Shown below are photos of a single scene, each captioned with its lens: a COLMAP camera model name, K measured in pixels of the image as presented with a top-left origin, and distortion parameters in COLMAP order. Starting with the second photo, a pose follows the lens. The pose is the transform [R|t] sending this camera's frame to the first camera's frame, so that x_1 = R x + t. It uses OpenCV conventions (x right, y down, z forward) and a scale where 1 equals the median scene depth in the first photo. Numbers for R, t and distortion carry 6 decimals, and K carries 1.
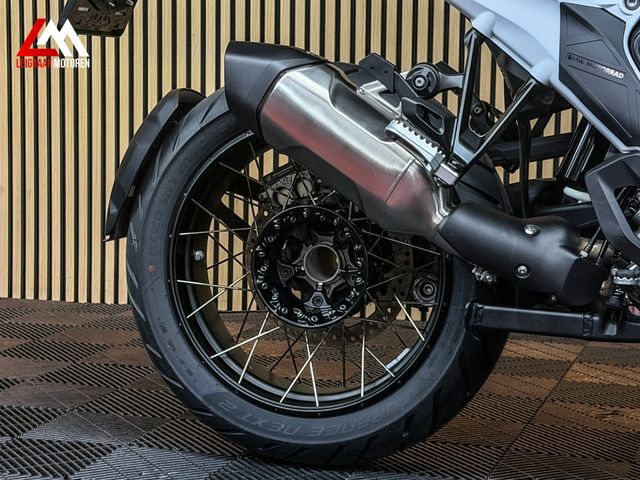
lens RADIAL K [[1422.7, 0, 321.3], [0, 1422.7, 243.0], [0, 0, 1]] dist [0.134709, 0.000000]
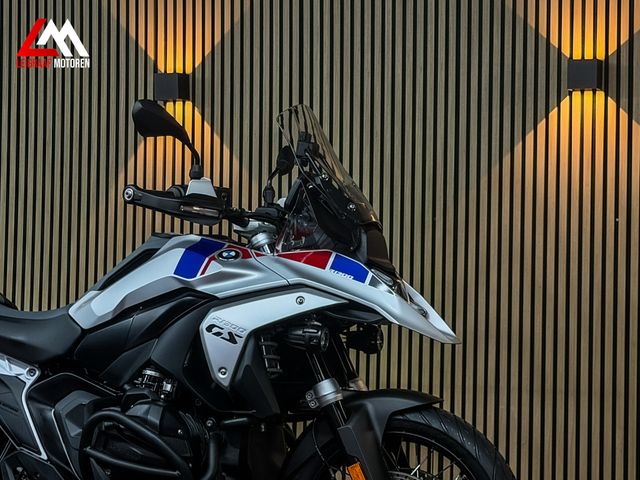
lens RADIAL K [[1422.7, 0, 324.8], [0, 1422.7, 249.2], [0, 0, 1]] dist [0.134709, 0.000000]
pose [[0.997871, 0.007387, -0.064805, 0.713672], [-0.017339, 0.987859, -0.154380, -0.035379], [0.062878, 0.155175, 0.985884, -0.913293]]
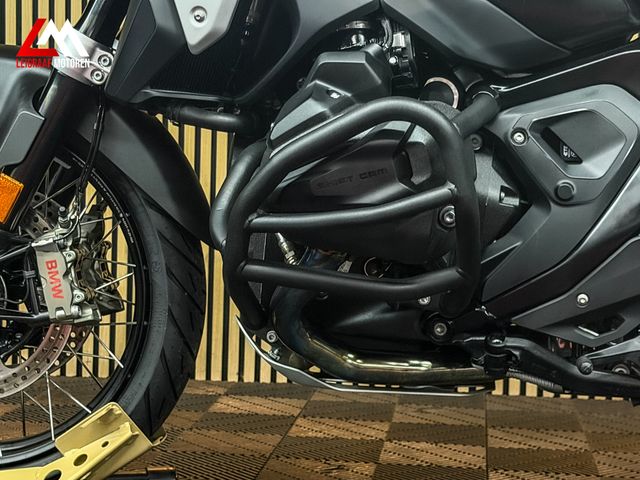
lens RADIAL K [[1419.1, 0, 303.1], [0, 1419.1, 244.7], [0, 0, 1]] dist [0.131117, 0.000000]
pose [[0.983212, -0.002494, 0.182448, 0.004151], [0.010071, 0.999124, -0.040615, 0.007425], [-0.182187, 0.041770, 0.982376, 0.054352]]
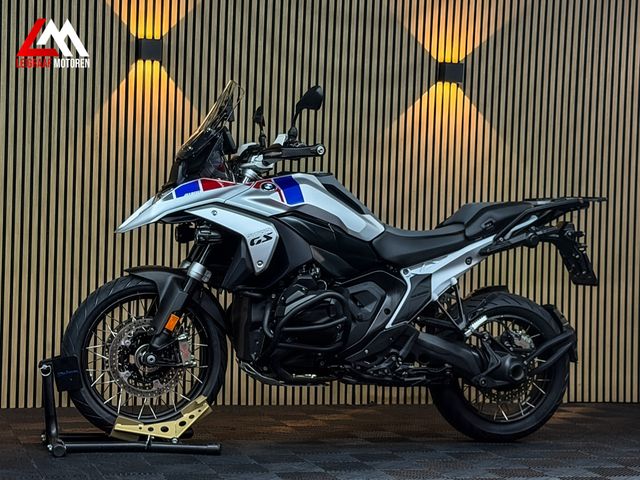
lens RADIAL K [[1419.1, 0, 327.9], [0, 1419.1, 232.2], [0, 0, 1]] dist [0.131117, 0.000000]
pose [[0.823258, 0.014204, 0.567490, -1.278955], [0.047435, 0.994469, -0.093706, 0.030886], [-0.565682, 0.104063, 0.818031, -1.321839]]
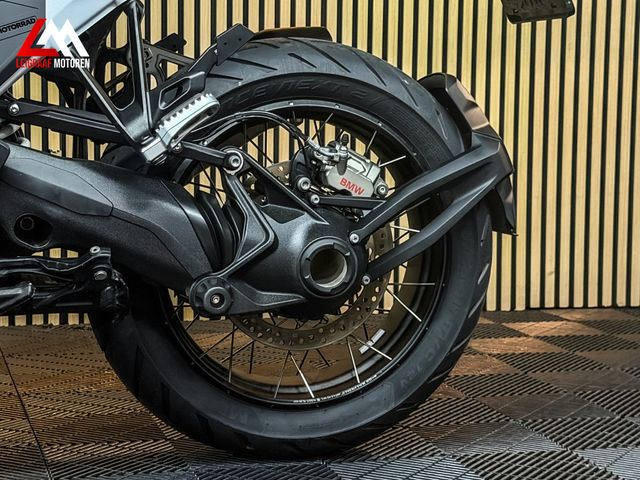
lens RADIAL K [[1419.1, 0, 319.0], [0, 1419.1, 243.0], [0, 0, 1]] dist [0.131117, 0.000000]
pose [[0.832561, -0.055326, 0.551163, 0.110913], [0.059945, 0.998155, 0.009645, 0.035113], [-0.550680, 0.025010, 0.834342, 0.015920]]
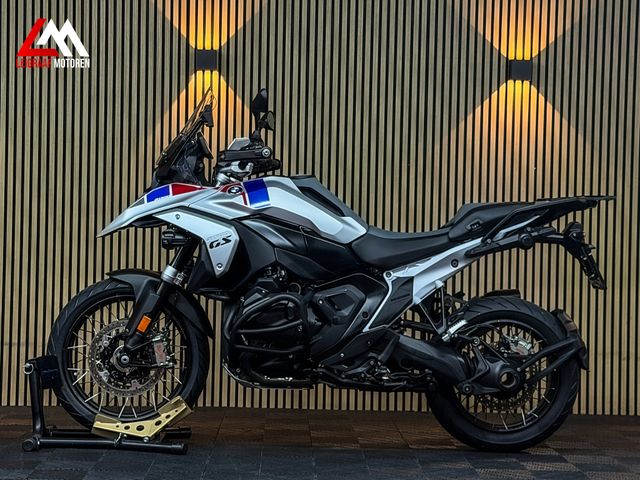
lens RADIAL K [[1419.1, 0, 320.4], [0, 1419.1, 230.2], [0, 0, 1]] dist [0.131117, 0.000000]
pose [[0.946383, 0.010100, 0.322890, -0.577189], [0.028095, 0.993151, -0.113413, 0.075840], [-0.321824, 0.116404, 0.939617, -1.658496]]
